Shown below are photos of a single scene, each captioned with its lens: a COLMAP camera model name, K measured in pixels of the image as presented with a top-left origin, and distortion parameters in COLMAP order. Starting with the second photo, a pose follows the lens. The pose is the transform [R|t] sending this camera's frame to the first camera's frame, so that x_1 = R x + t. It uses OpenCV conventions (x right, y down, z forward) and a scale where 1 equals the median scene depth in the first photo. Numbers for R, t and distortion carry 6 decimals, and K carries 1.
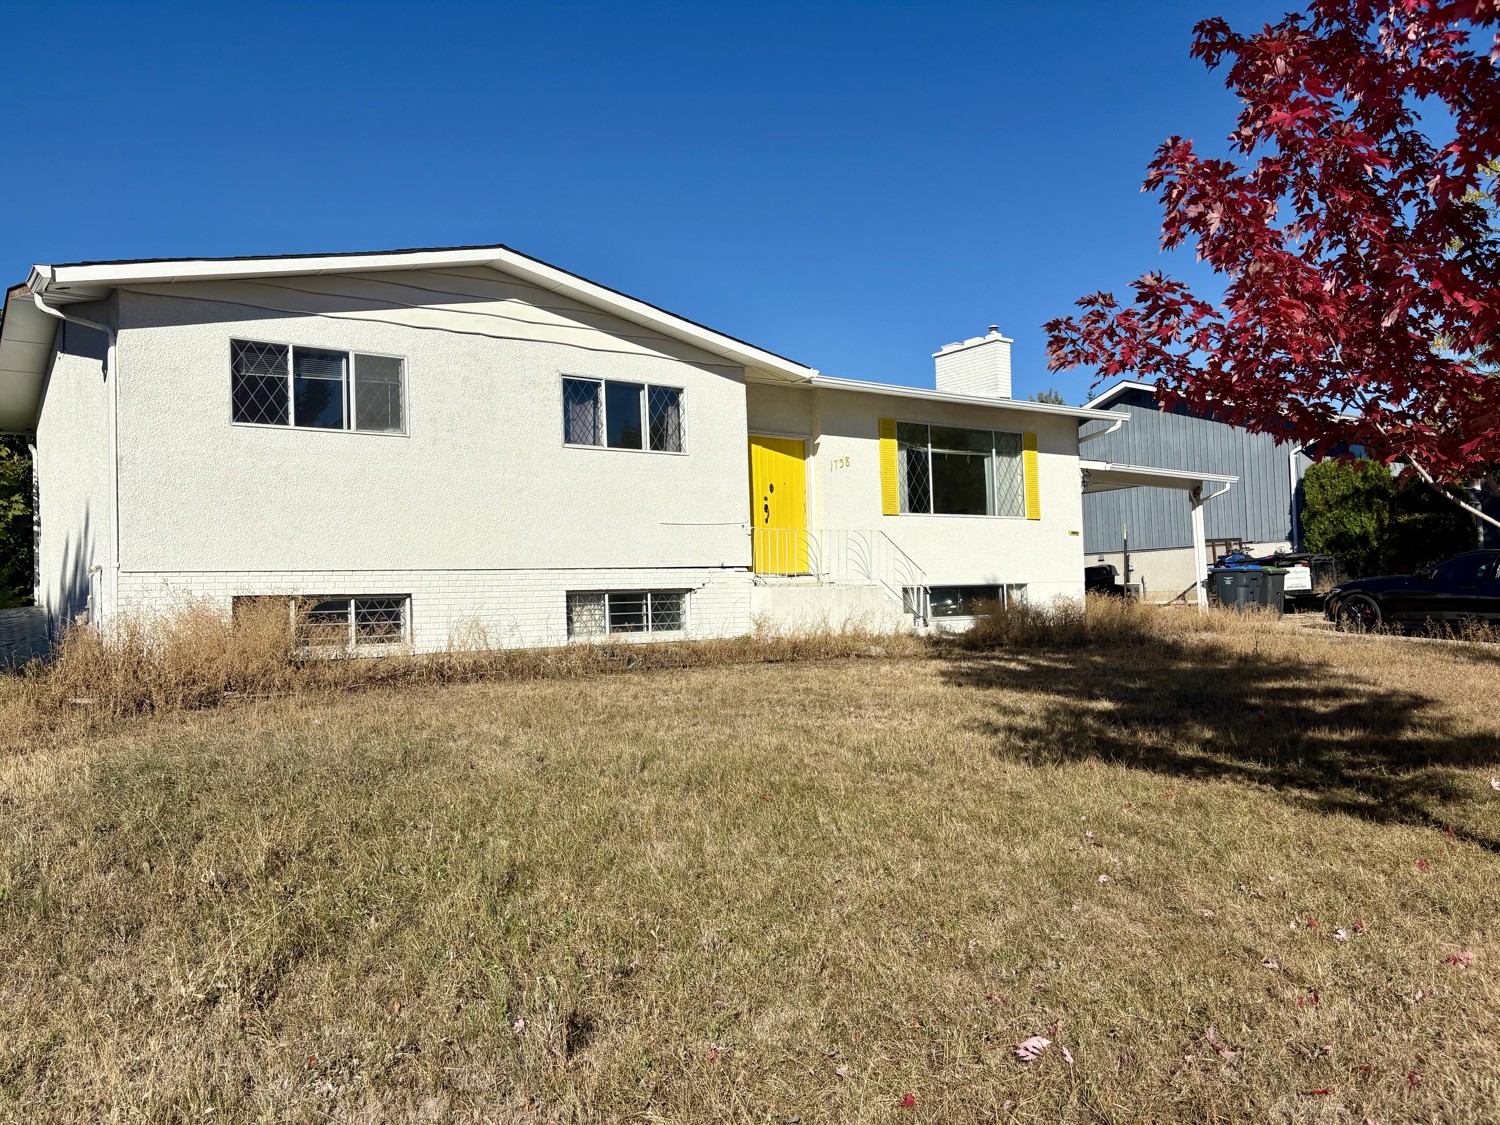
lens RADIAL K [[1117.3, 0, 750.0], [0, 1117.3, 562.5], [0, 0, 1]] dist [0.008995, -0.003537]
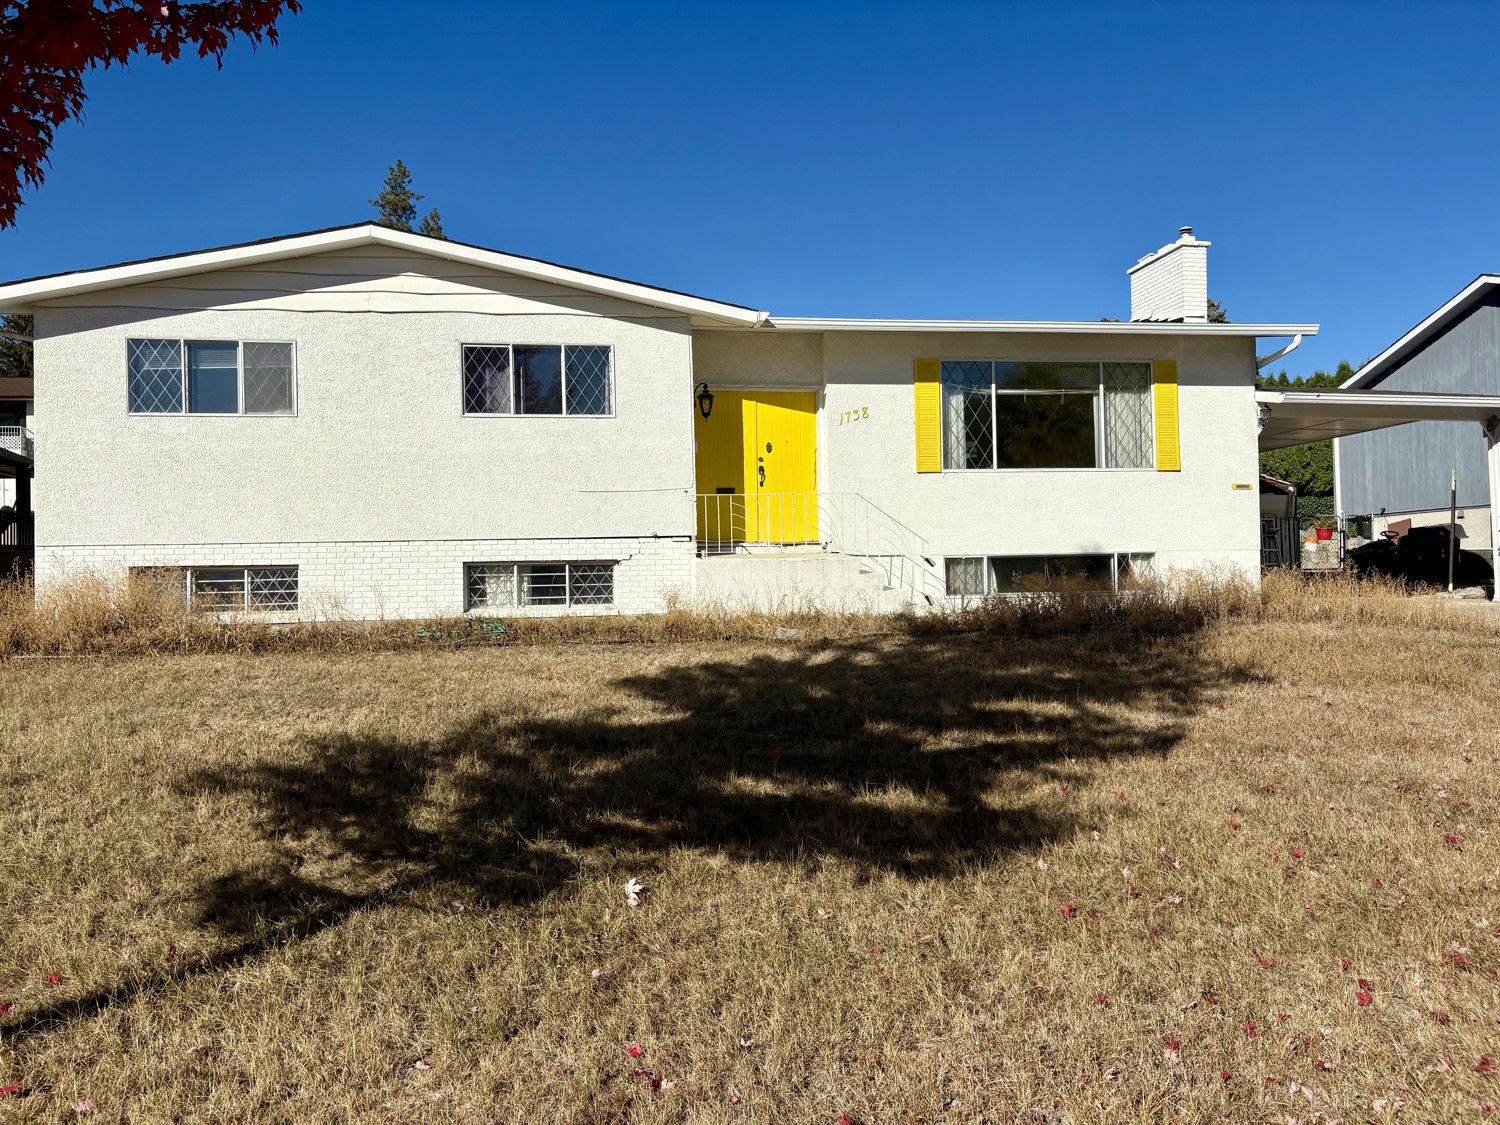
lens RADIAL K [[1117.3, 0, 750.0], [0, 1117.3, 562.5], [0, 0, 1]] dist [0.008995, -0.003537]
pose [[0.886413, 0.009227, -0.462803, 0.496277], [0.009107, 0.999260, 0.037364, -0.008905], [0.462806, -0.037335, 0.885673, 0.226008]]
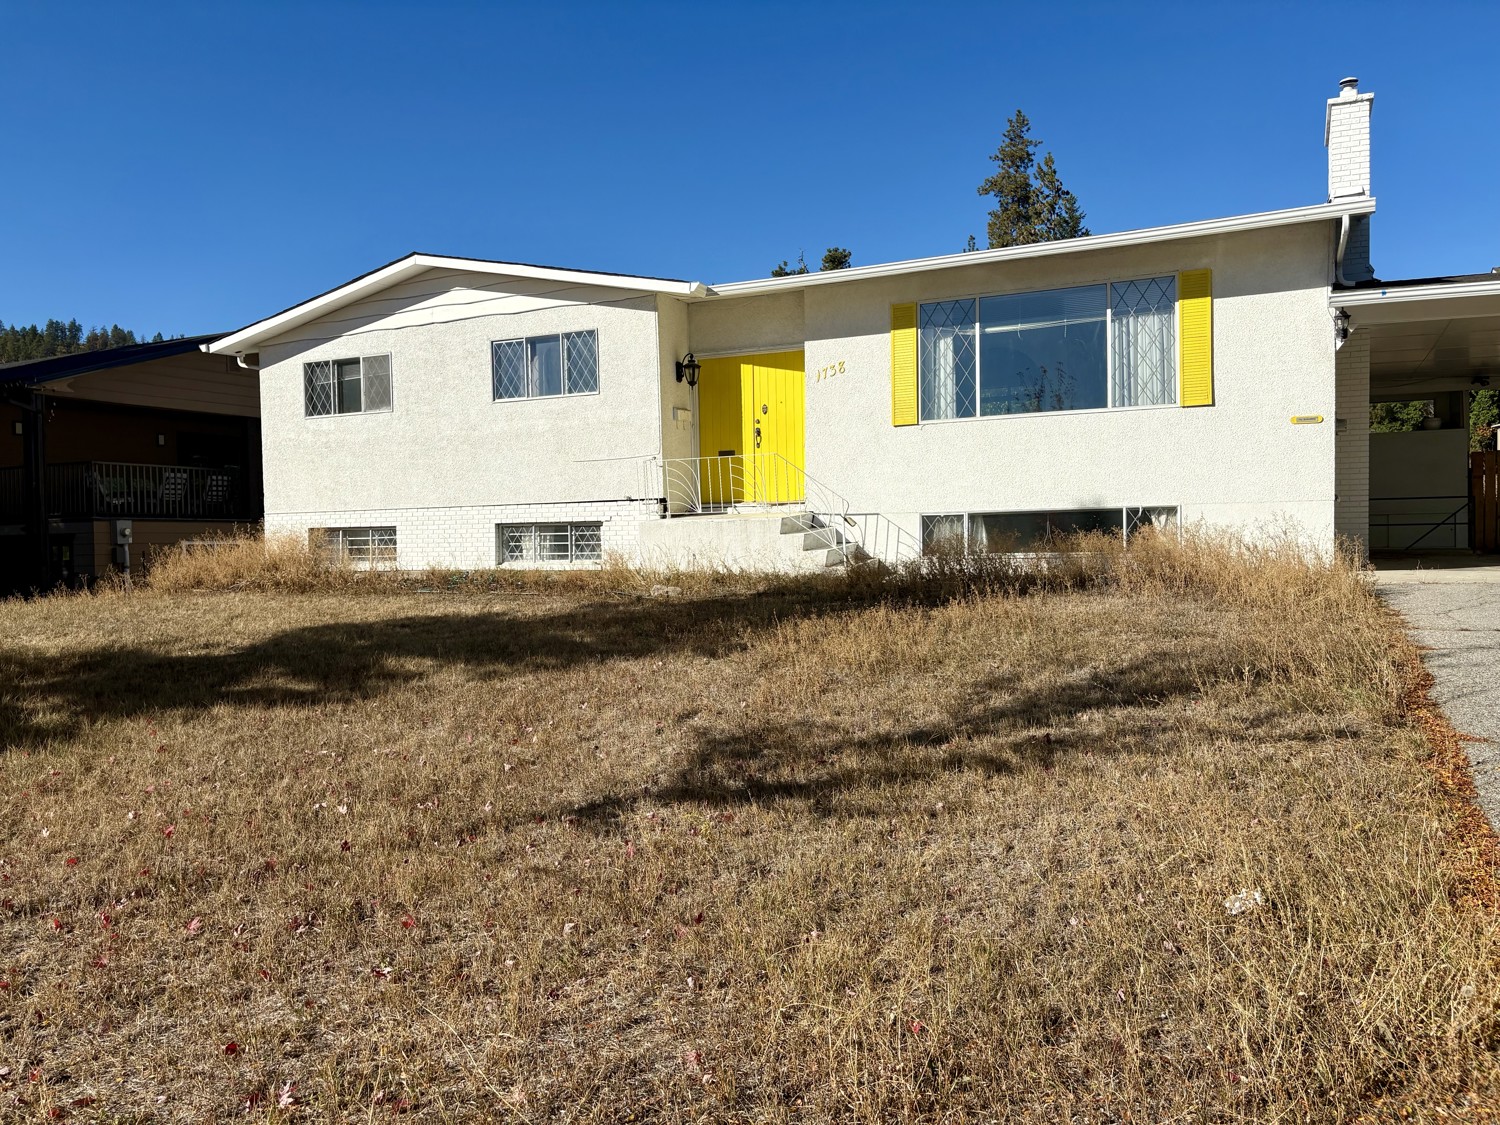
lens RADIAL K [[1117.3, 0, 750.0], [0, 1117.3, 562.5], [0, 0, 1]] dist [0.008995, -0.003537]
pose [[0.465639, 0.044402, -0.883860, 0.978631], [0.039750, 0.996683, 0.071011, -0.007146], [0.884081, -0.068199, 0.462330, 0.650636]]
